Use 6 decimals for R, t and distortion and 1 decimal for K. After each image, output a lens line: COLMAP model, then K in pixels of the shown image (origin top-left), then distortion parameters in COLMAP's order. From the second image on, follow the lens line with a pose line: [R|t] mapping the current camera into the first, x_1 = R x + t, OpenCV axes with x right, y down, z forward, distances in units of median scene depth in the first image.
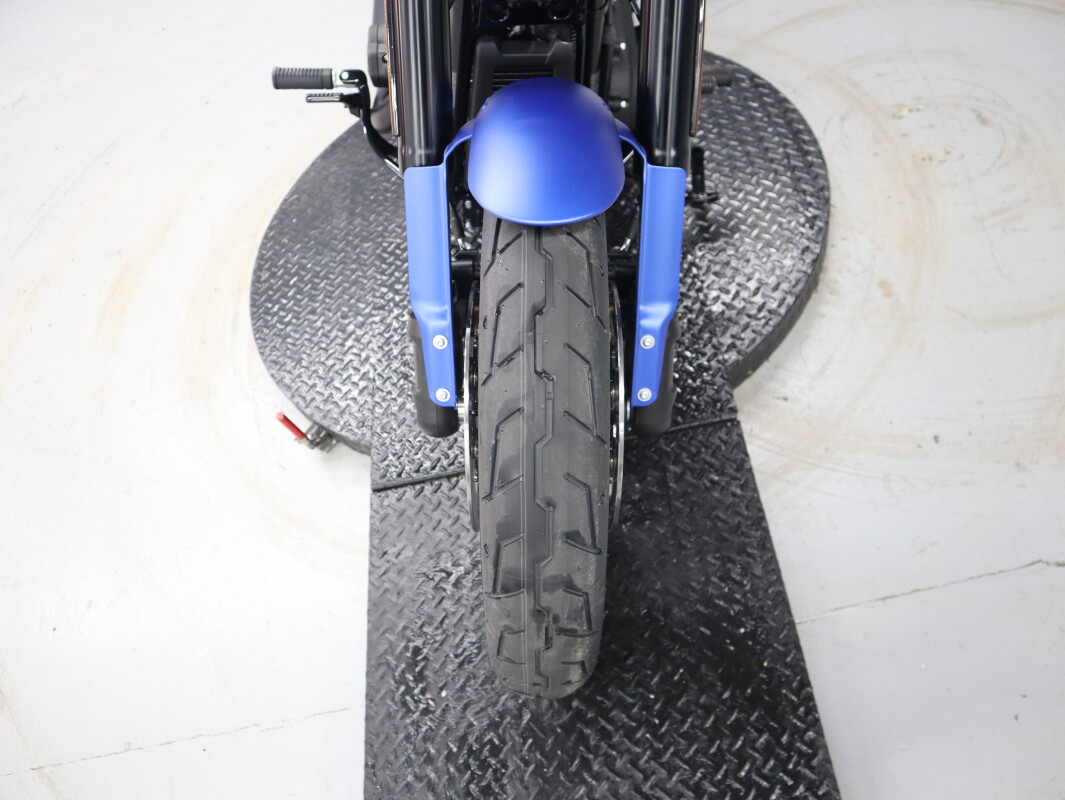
lens RADIAL K [[842.2, 0, 528.3], [0, 842.2, 413.4], [0, 0, 1]] dist [-0.119372, 0.077232]
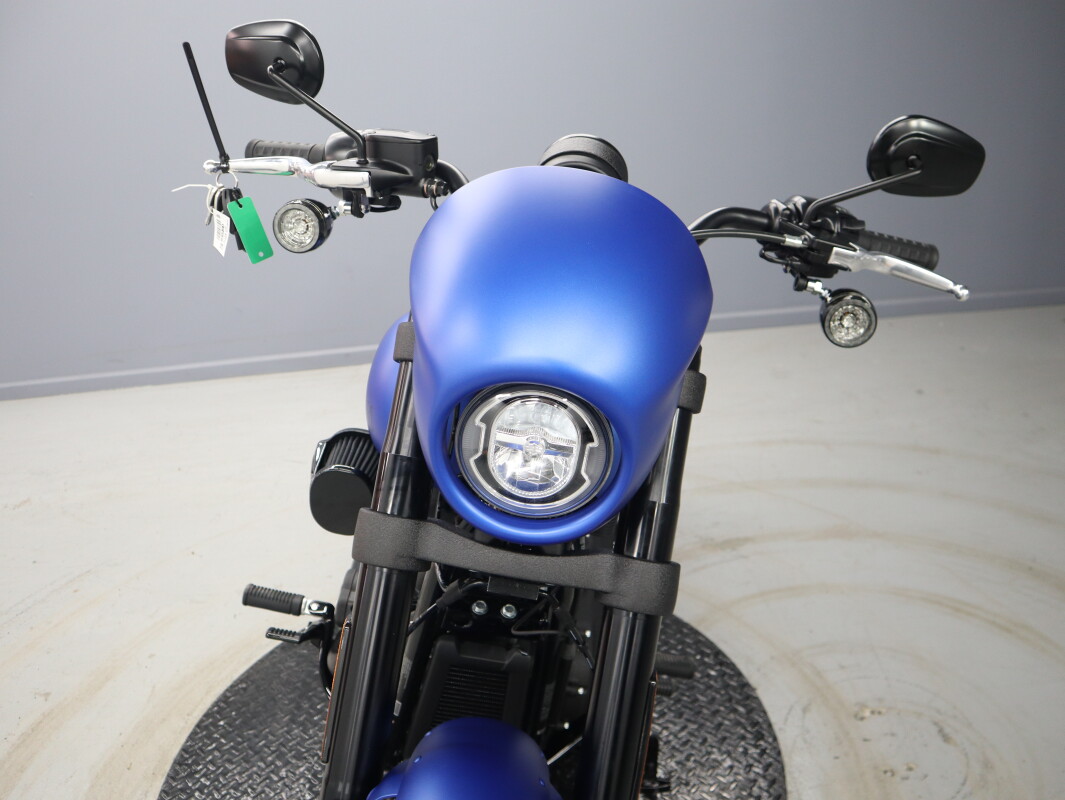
lens RADIAL K [[842.2, 0, 529.8], [0, 842.2, 401.5], [0, 0, 1]] dist [-0.119372, 0.077232]
pose [[0.984912, 0.172040, -0.018737, 0.012257], [-0.157995, 0.849724, -0.502997, -0.139070], [-0.070614, 0.498369, 0.864085, -0.021838]]
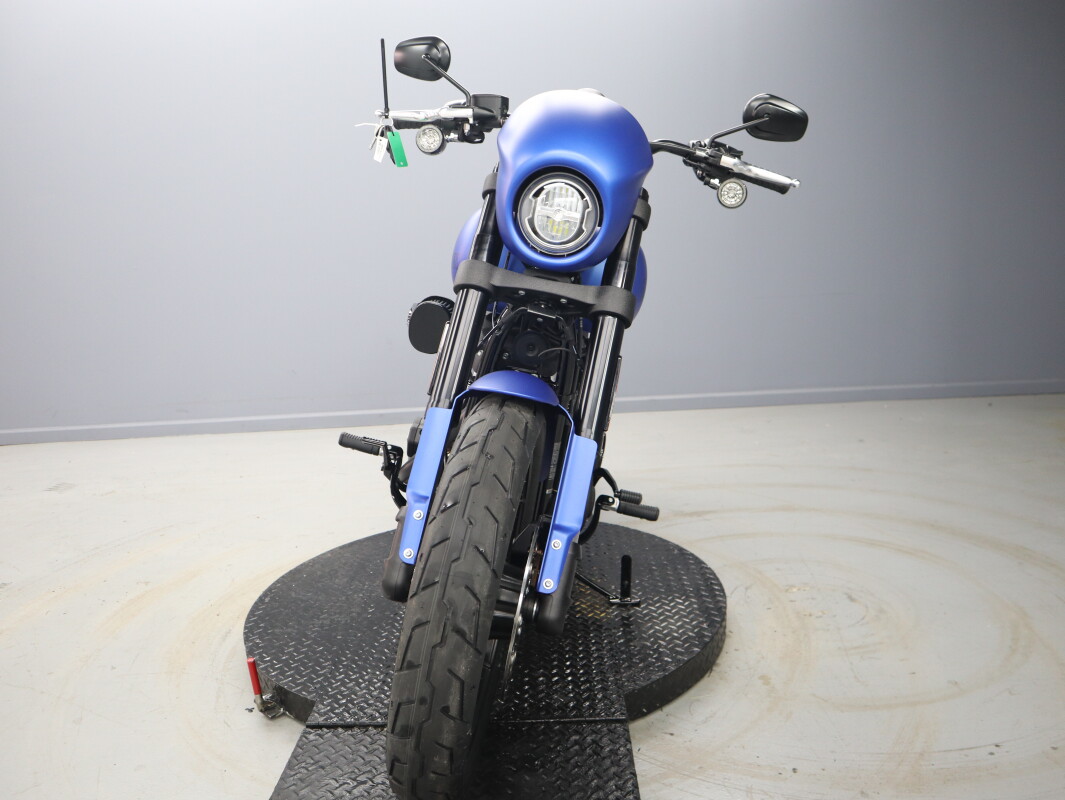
lens RADIAL K [[842.2, 0, 532.8], [0, 842.2, 397.6], [0, 0, 1]] dist [-0.119372, 0.077232]
pose [[0.977126, 0.204793, -0.057305, 0.076924], [-0.188386, 0.708552, -0.680048, 0.420159], [-0.098666, 0.675288, 0.730925, -0.133438]]
